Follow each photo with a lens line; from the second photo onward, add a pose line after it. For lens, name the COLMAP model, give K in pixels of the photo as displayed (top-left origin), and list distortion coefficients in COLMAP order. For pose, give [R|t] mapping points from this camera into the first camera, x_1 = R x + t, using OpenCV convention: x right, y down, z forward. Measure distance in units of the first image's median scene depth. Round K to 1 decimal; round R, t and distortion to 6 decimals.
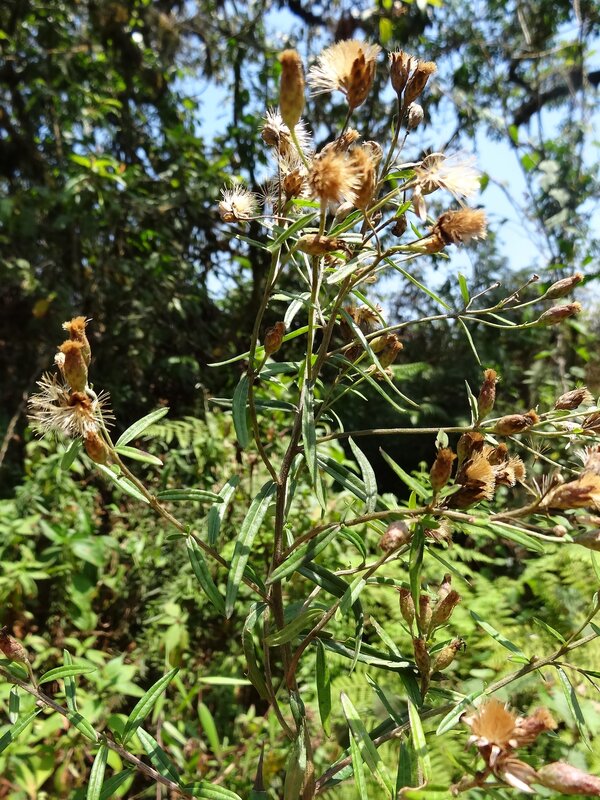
lens RADIAL K [[586.0, 0, 300.0], [0, 586.0, 400.0], [0, 0, 1]] dist [0.008615, -0.002730]
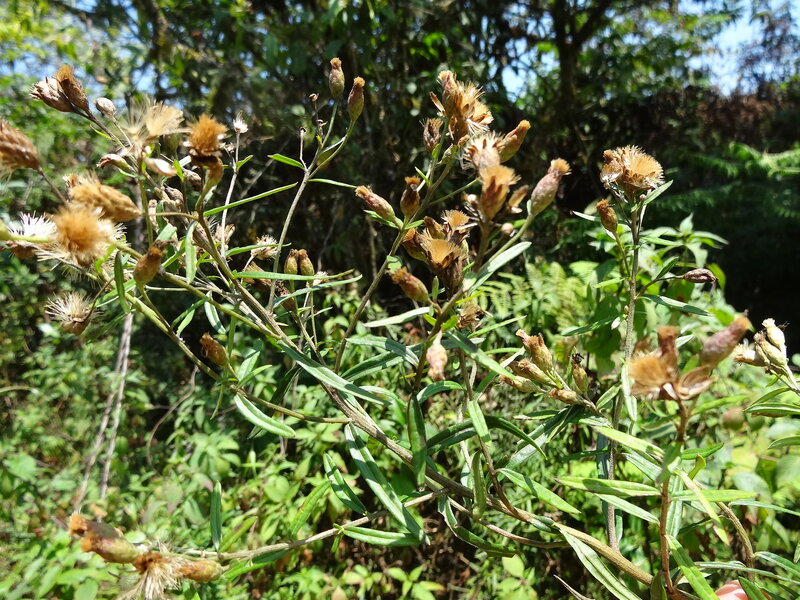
lens RADIAL K [[586.0, 0, 400.0], [0, 586.0, 300.0], [0, 0, 1]] dist [0.008615, -0.002730]
pose [[0.934533, -0.063099, -0.350237, -0.032533], [0.120331, 0.982217, 0.144120, -0.045425], [0.334914, -0.176829, 0.925507, 0.148942]]
